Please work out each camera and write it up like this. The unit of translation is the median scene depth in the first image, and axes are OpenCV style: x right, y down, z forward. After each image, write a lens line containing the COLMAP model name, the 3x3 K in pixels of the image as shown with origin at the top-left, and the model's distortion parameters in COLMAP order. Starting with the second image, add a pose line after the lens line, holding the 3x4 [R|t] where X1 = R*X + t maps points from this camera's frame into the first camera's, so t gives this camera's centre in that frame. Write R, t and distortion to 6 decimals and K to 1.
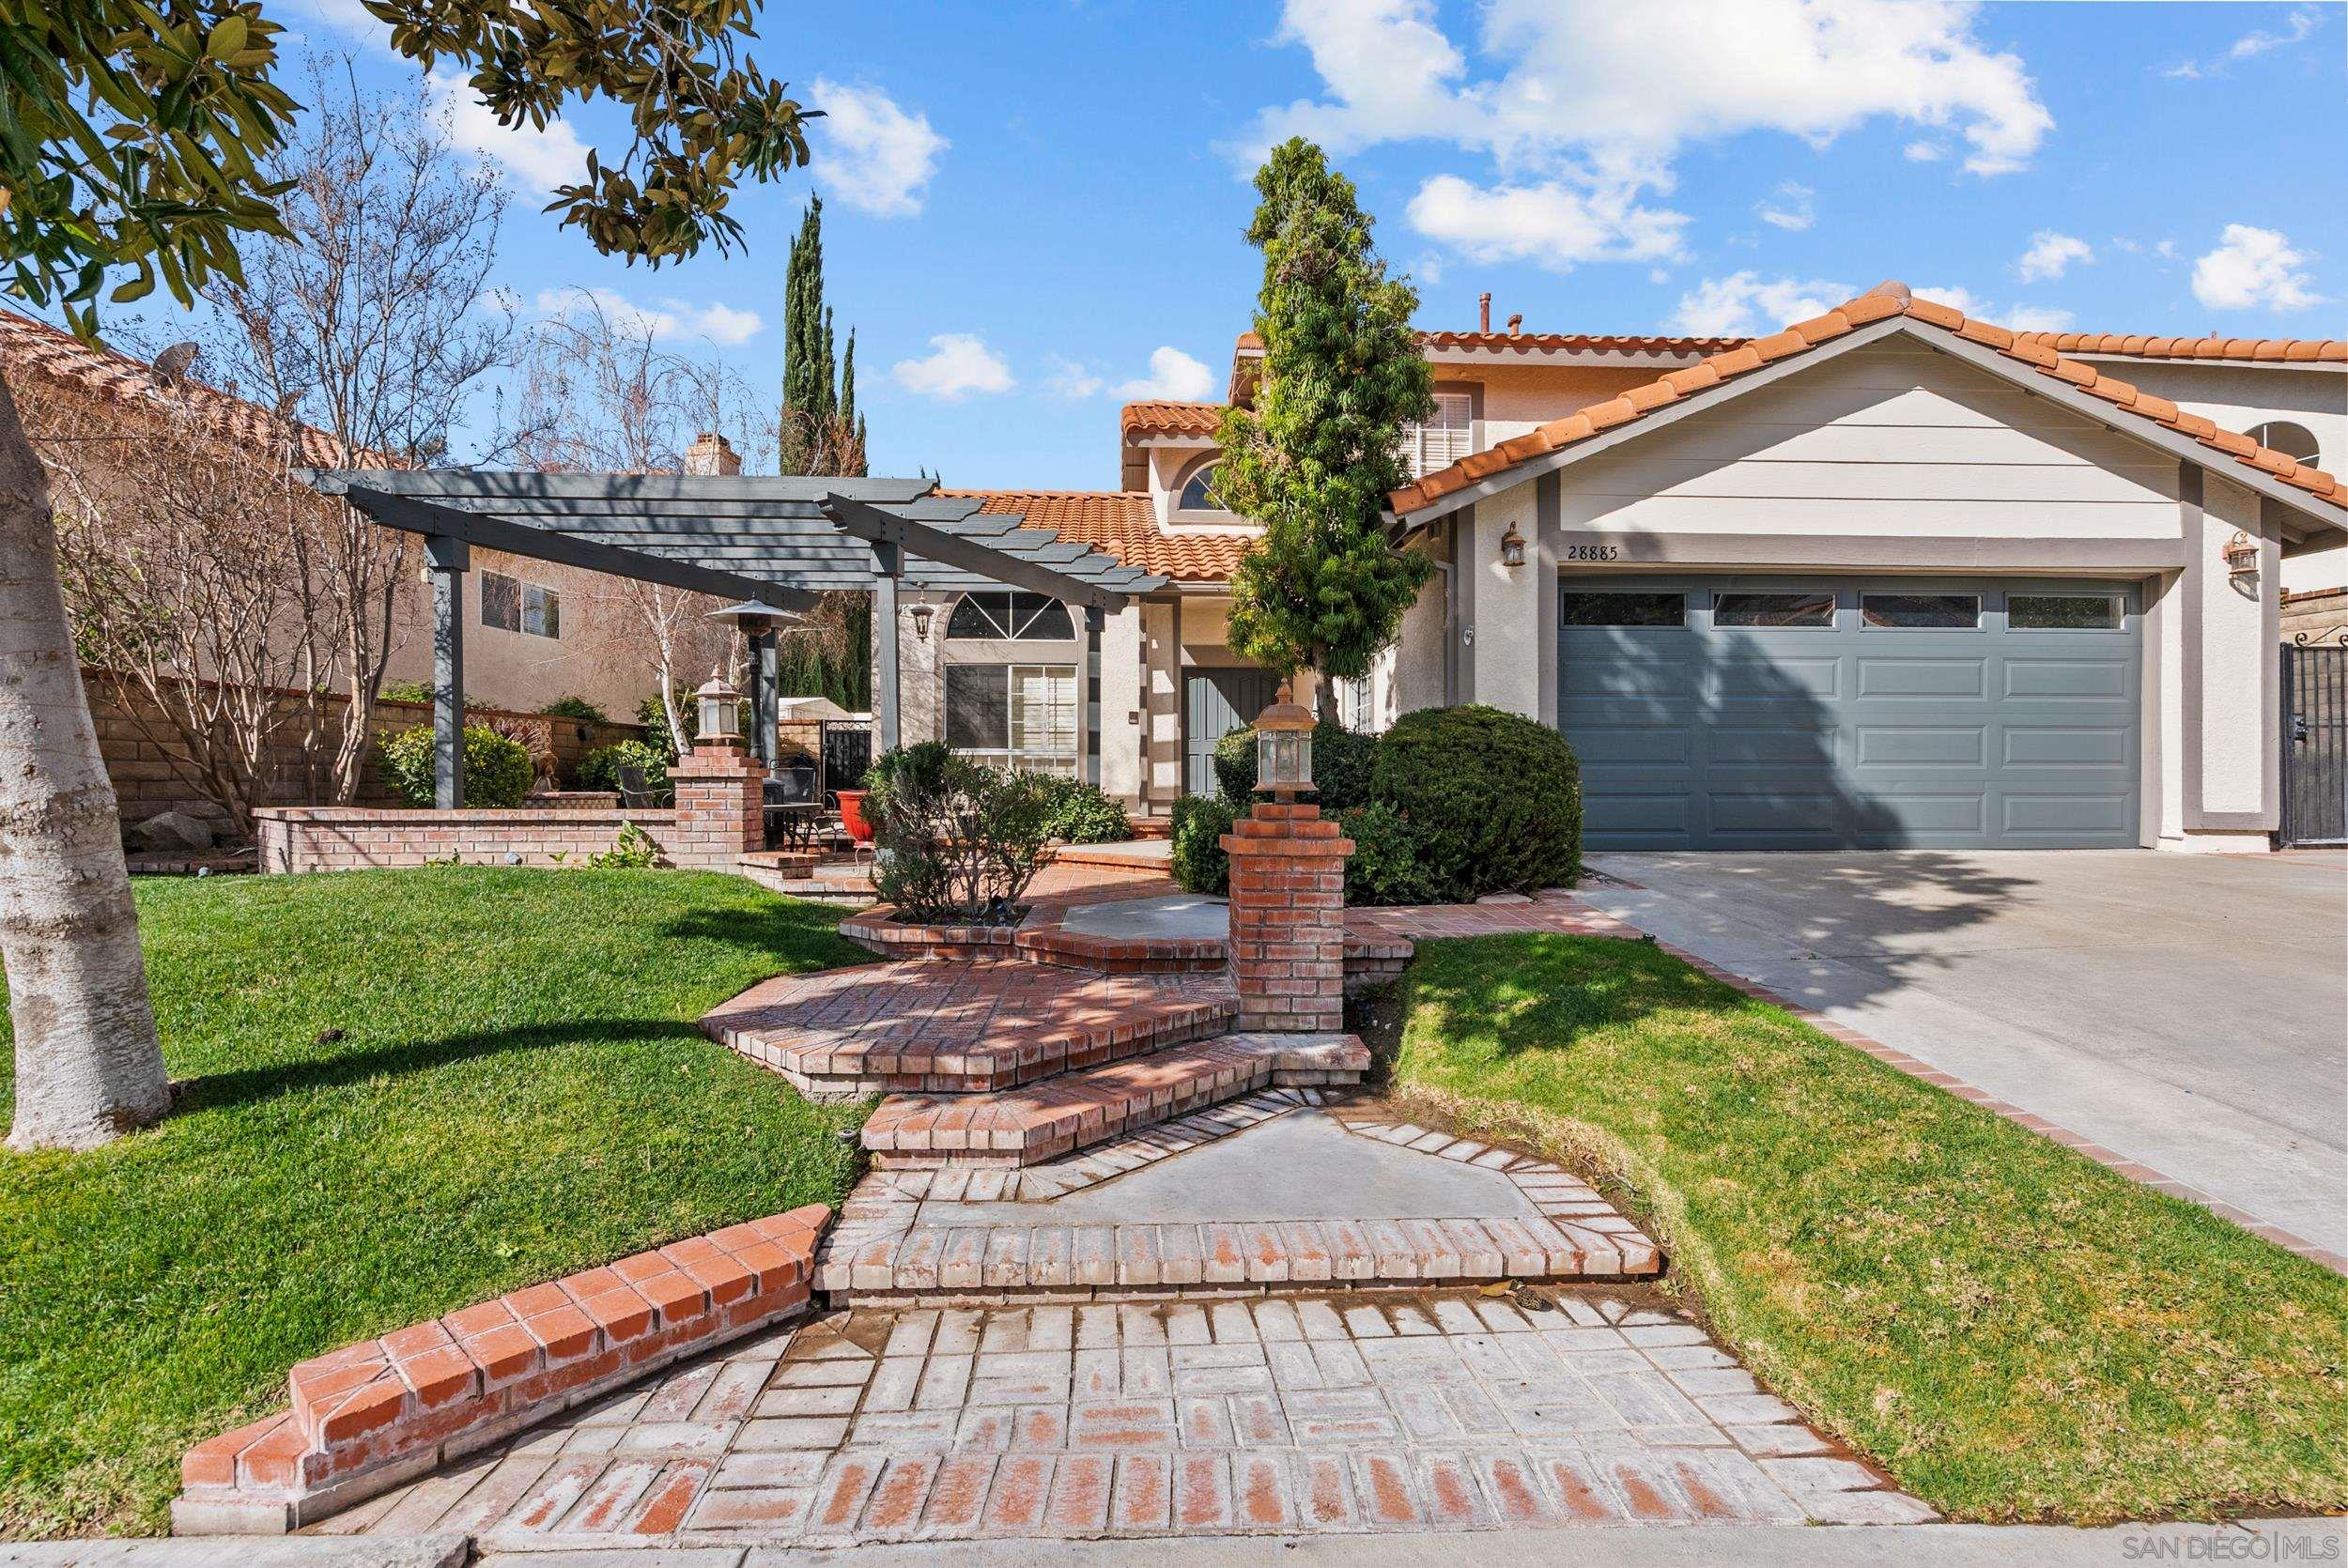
lens RADIAL K [[1070.5, 0, 1164.8], [0, 1070.5, 785.7], [0, 0, 1]] dist [-0.007206, 0.003988]
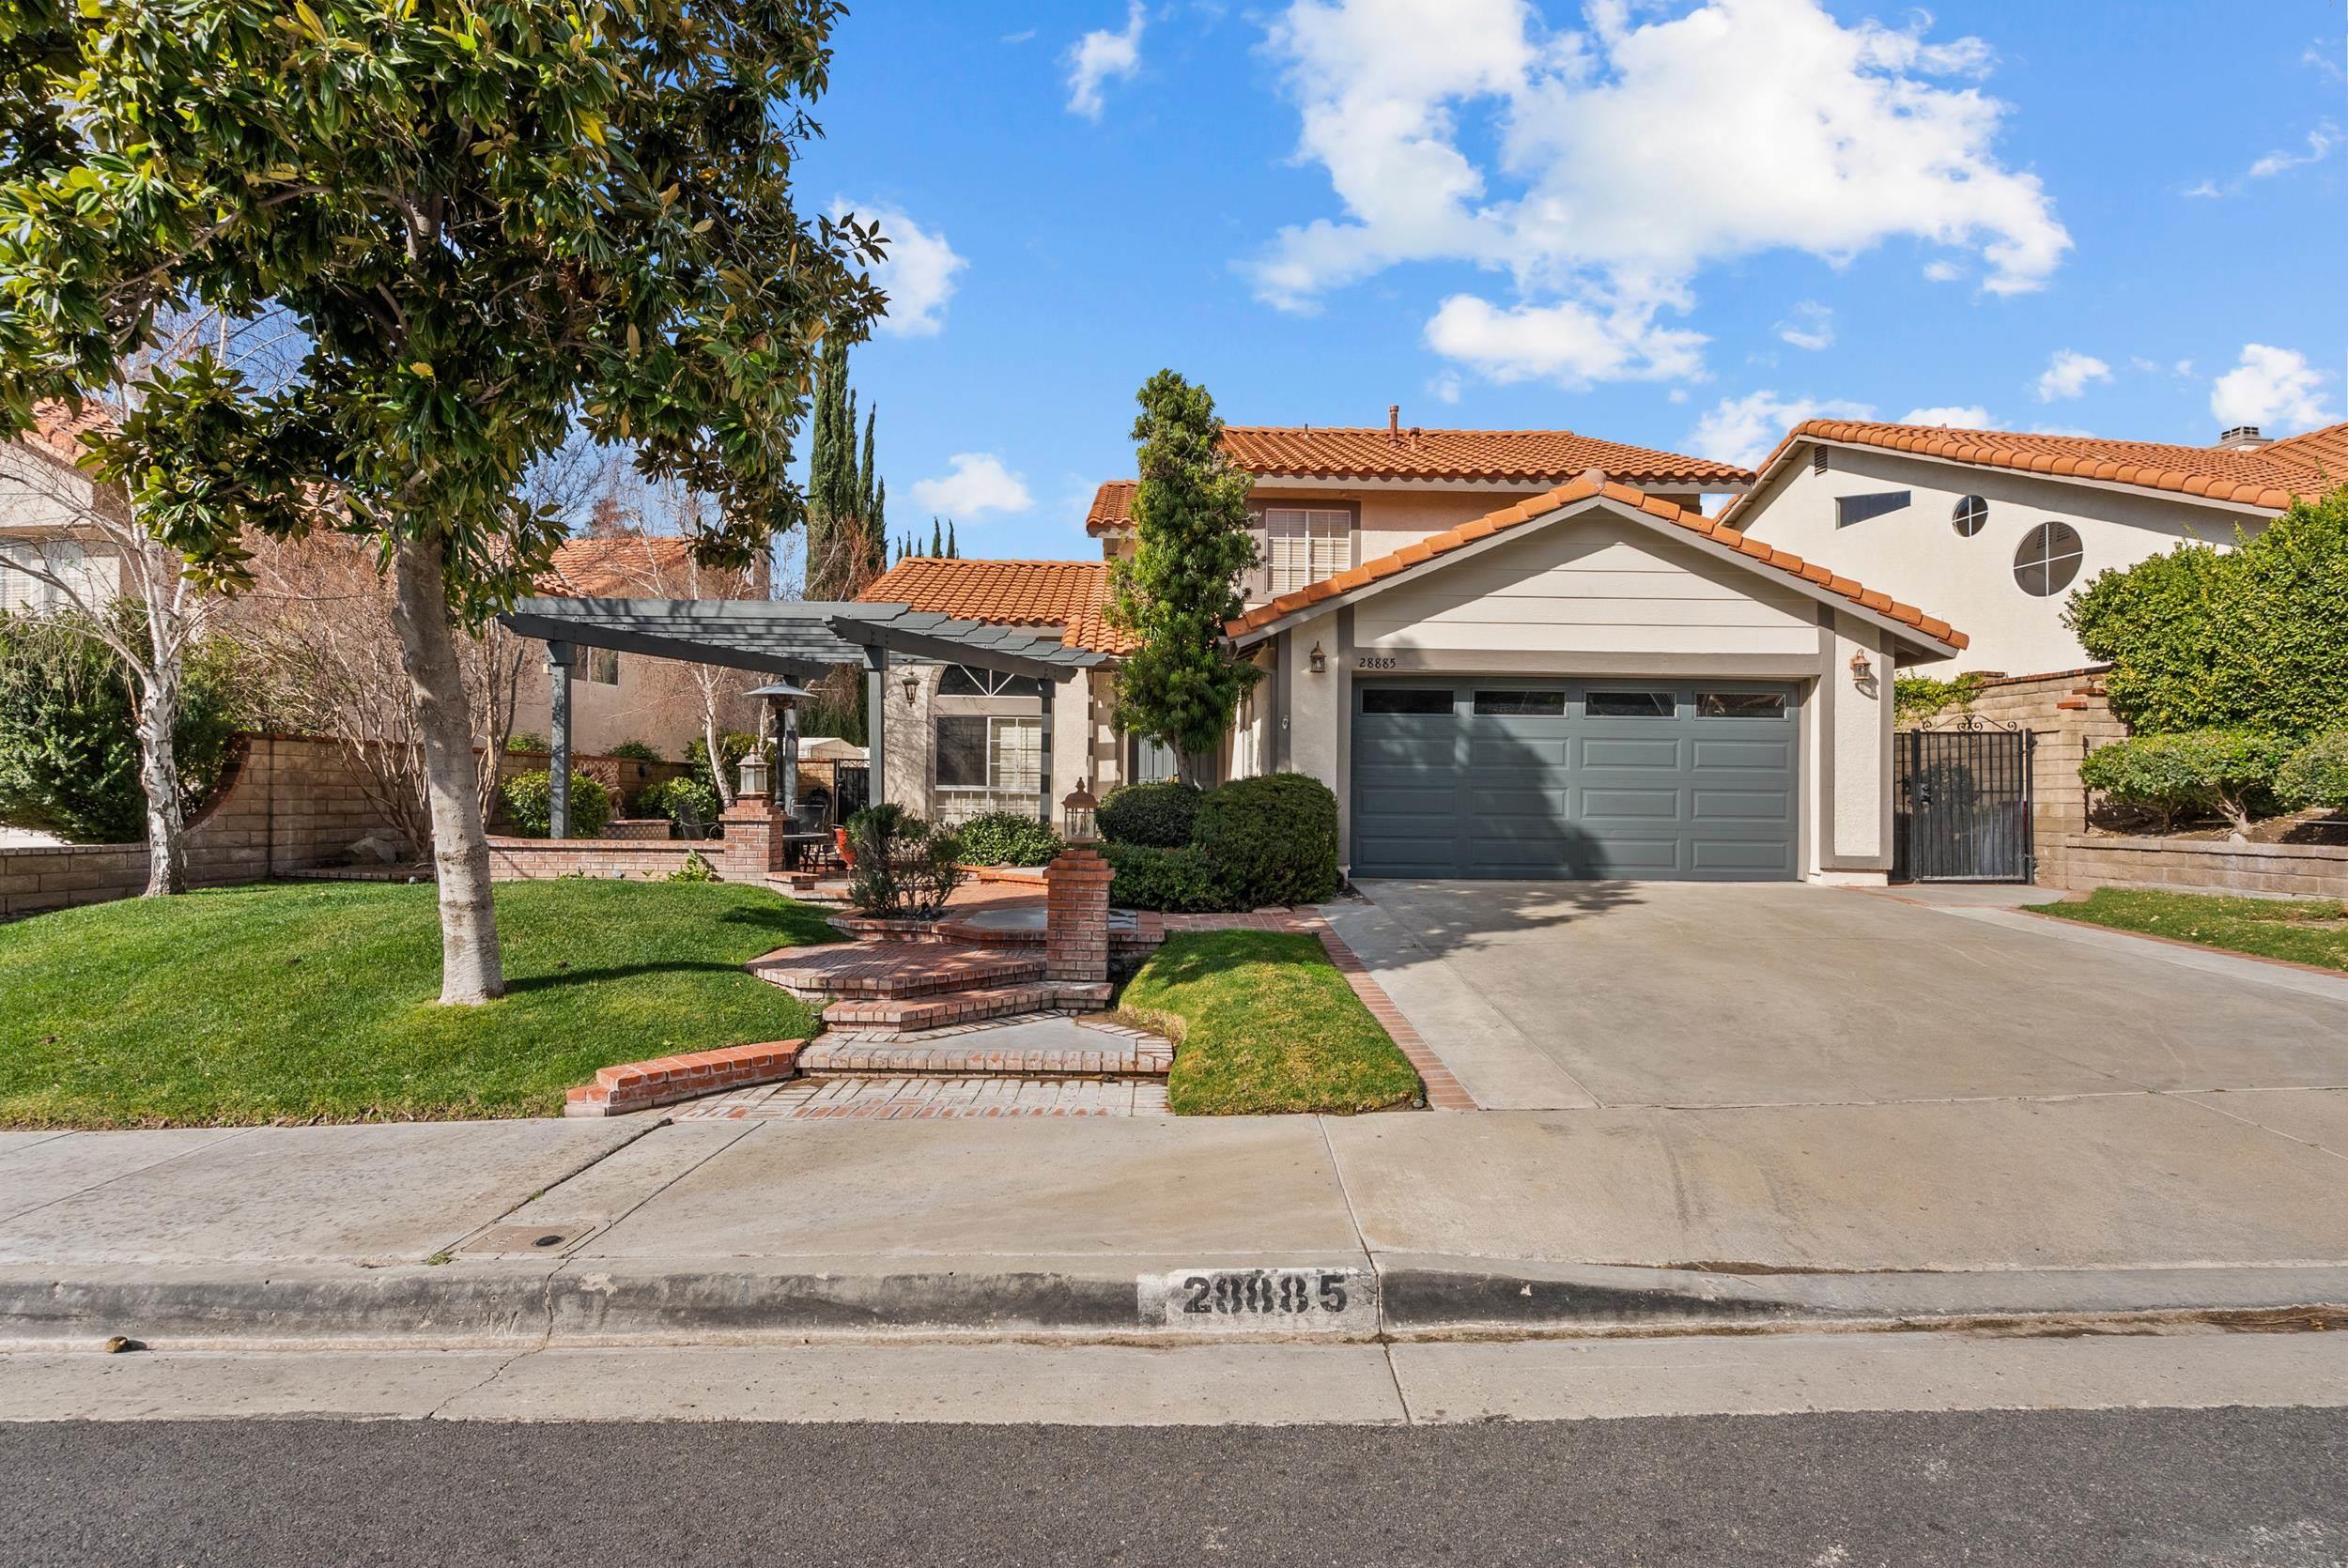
lens RADIAL K [[1070.5, 0, 1152.9], [0, 1070.5, 781.5], [0, 0, 1]] dist [-0.007206, 0.003988]
pose [[0.999431, 0.010621, -0.032016, 0.147143], [-0.011279, 0.999727, -0.020450, -0.030590], [0.031790, 0.020799, 0.999278, -0.373556]]
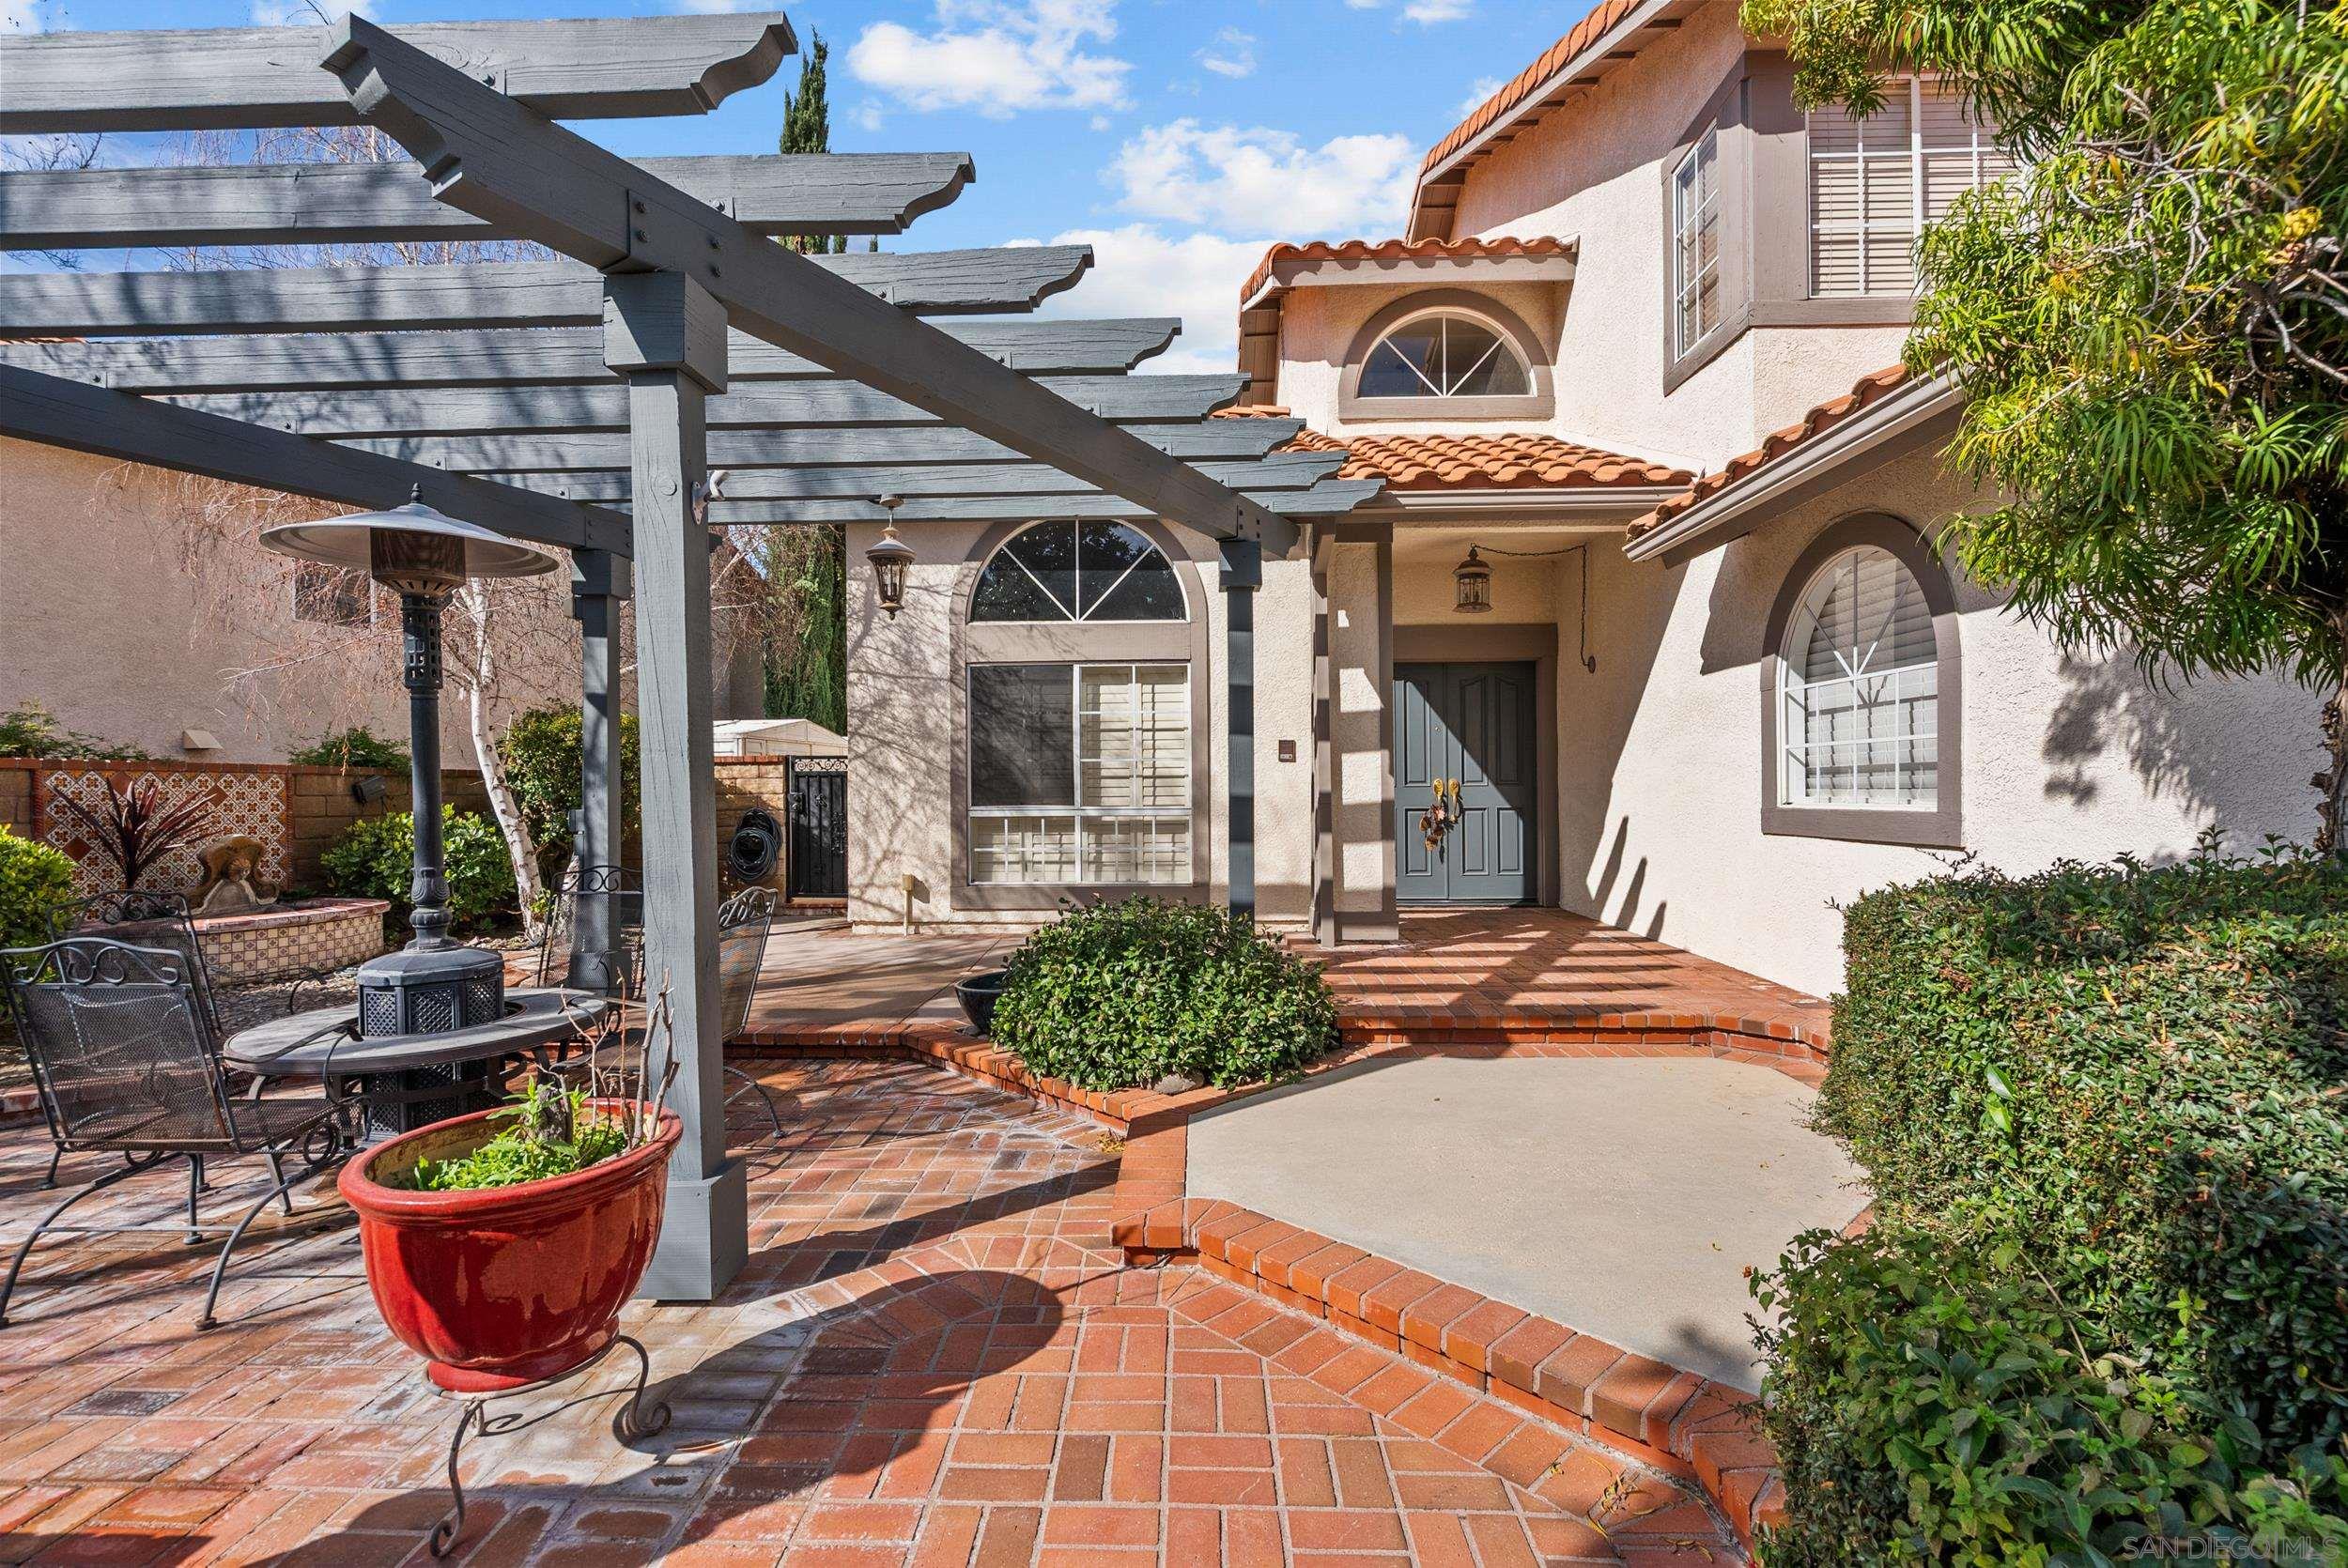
lens RADIAL K [[1070.5, 0, 1164.4], [0, 1070.5, 798.7], [0, 0, 1]] dist [-0.007206, 0.003988]
pose [[0.997061, -0.007478, -0.076249, -0.094465], [0.008298, 0.999911, 0.010440, -0.080831], [0.076164, -0.011042, 0.997034, 0.755142]]
